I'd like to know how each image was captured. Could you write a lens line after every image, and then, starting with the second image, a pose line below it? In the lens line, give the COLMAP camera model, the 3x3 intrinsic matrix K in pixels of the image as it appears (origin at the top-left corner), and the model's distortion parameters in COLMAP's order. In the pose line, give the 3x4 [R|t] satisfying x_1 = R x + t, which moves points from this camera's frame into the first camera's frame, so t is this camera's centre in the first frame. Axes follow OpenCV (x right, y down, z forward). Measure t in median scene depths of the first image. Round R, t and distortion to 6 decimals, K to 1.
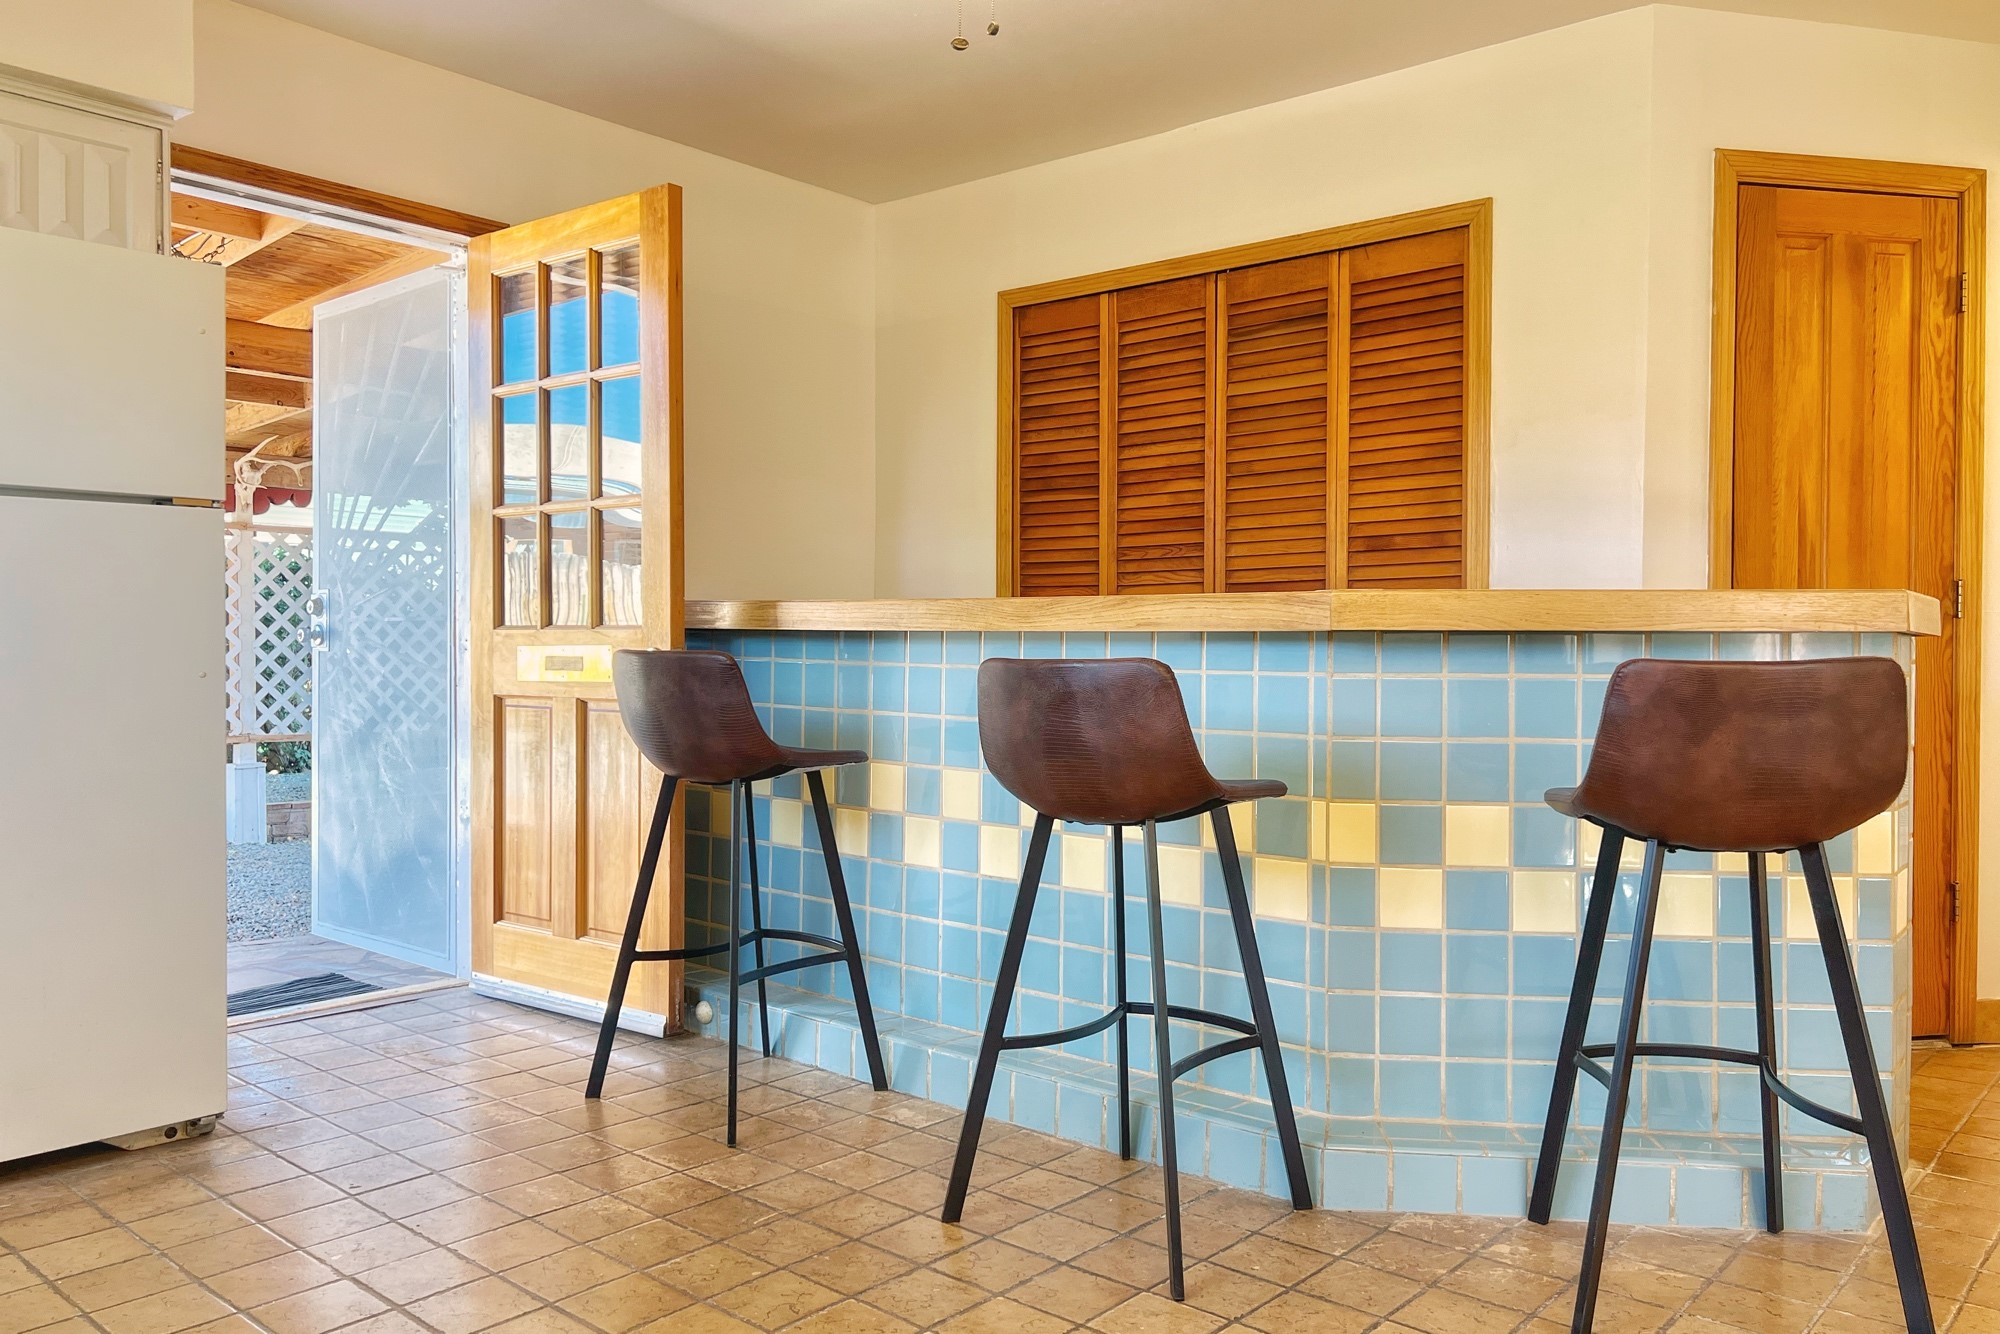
lens RADIAL K [[1513.7, 0, 1009.8], [0, 1513.7, 689.1], [0, 0, 1]] dist [0.059379, -0.072370]
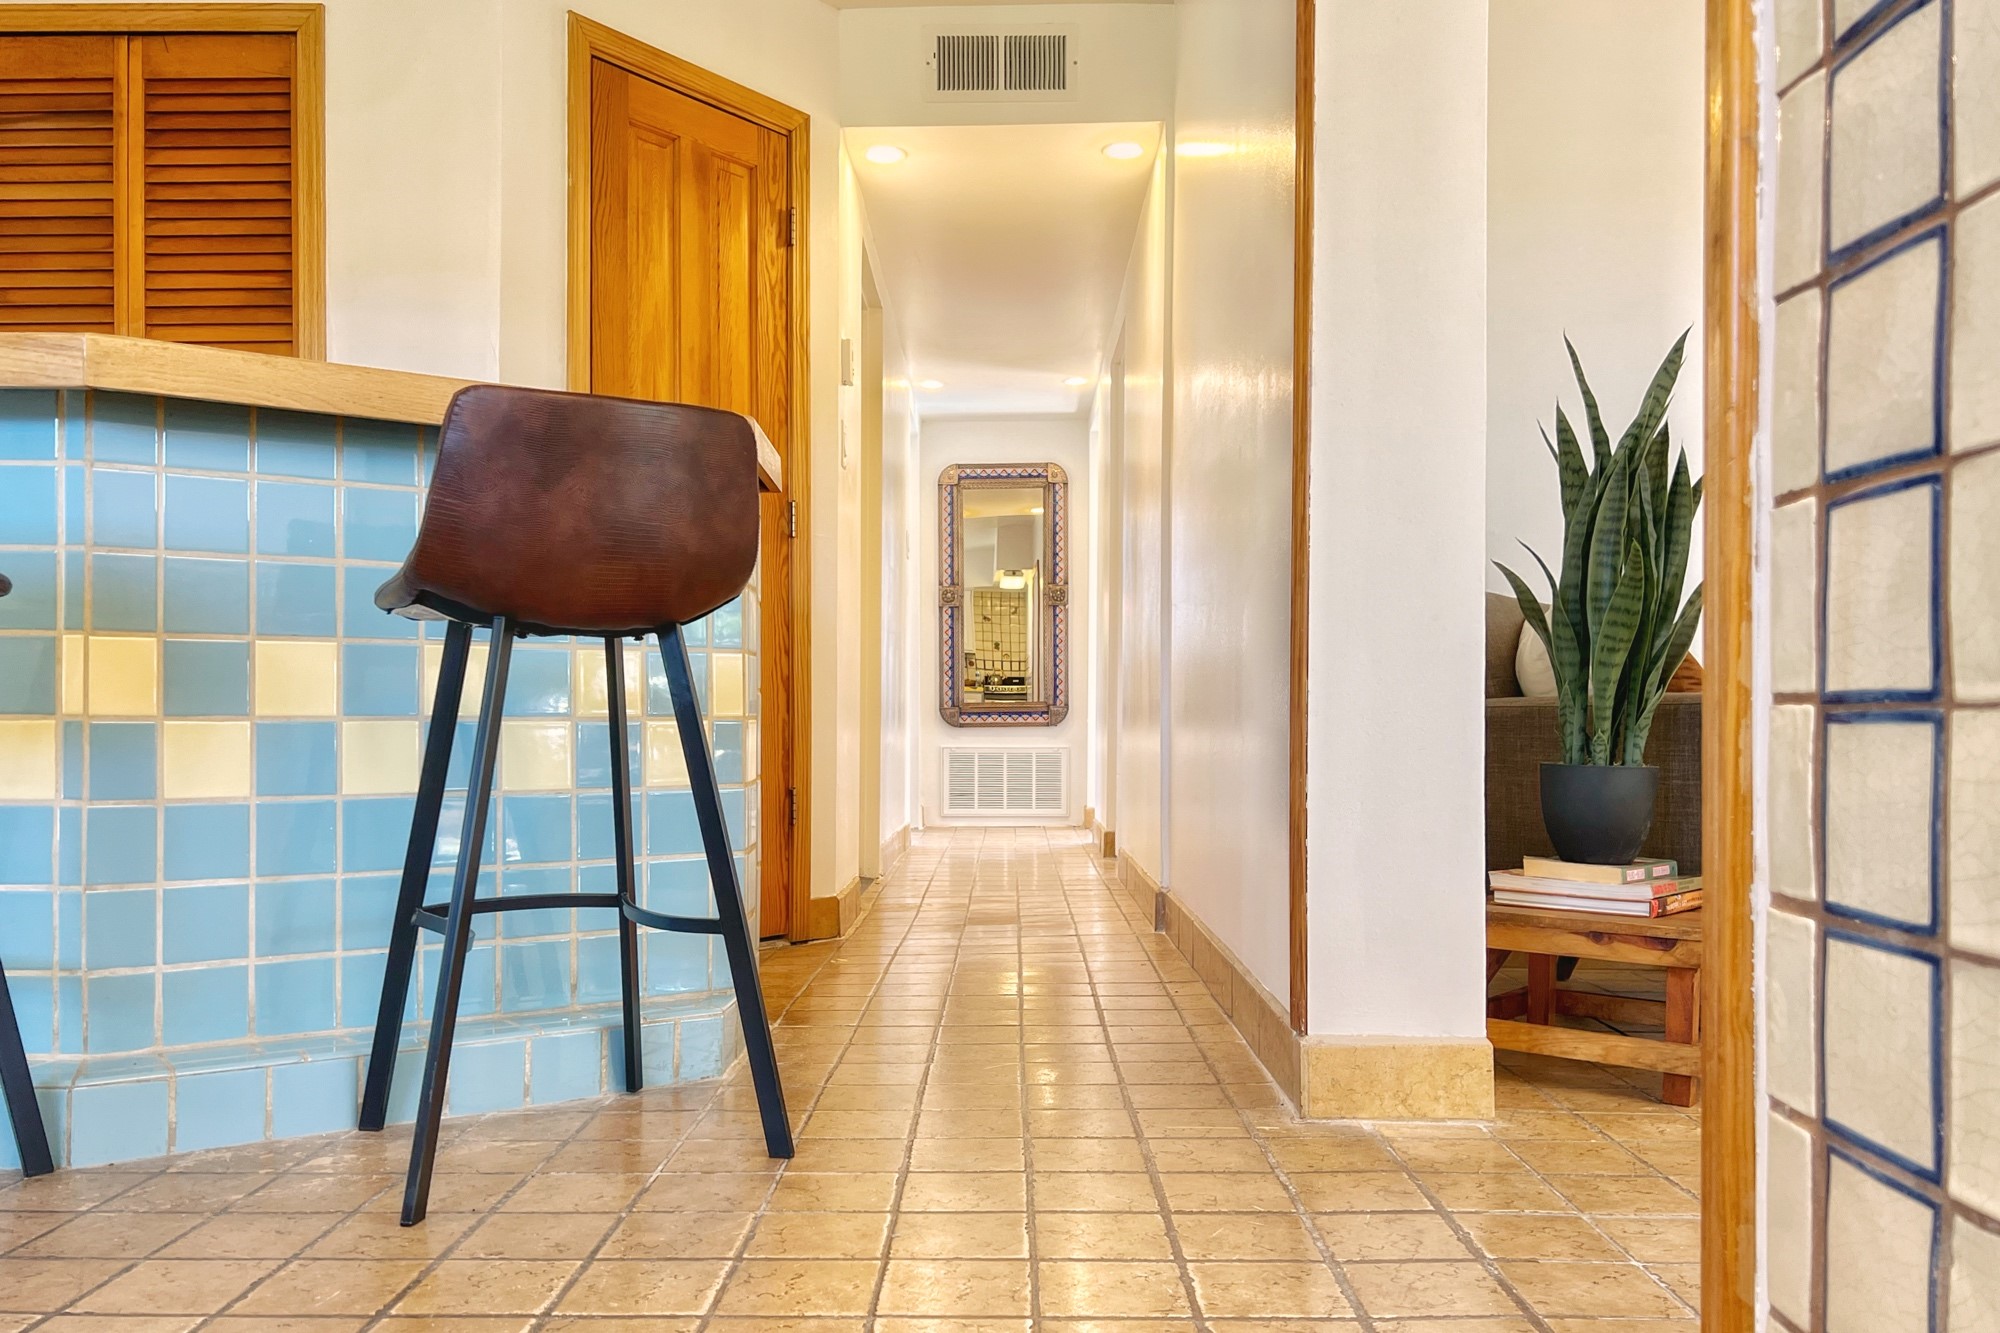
lens RADIAL K [[1513.7, 0, 1009.7], [0, 1513.7, 745.1], [0, 0, 1]] dist [0.059379, -0.072370]
pose [[0.762195, 0.000018, 0.647347, 0.050615], [0.010869, 0.999859, -0.012825, 0.106047], [-0.647256, 0.016812, 0.762088, 0.098122]]
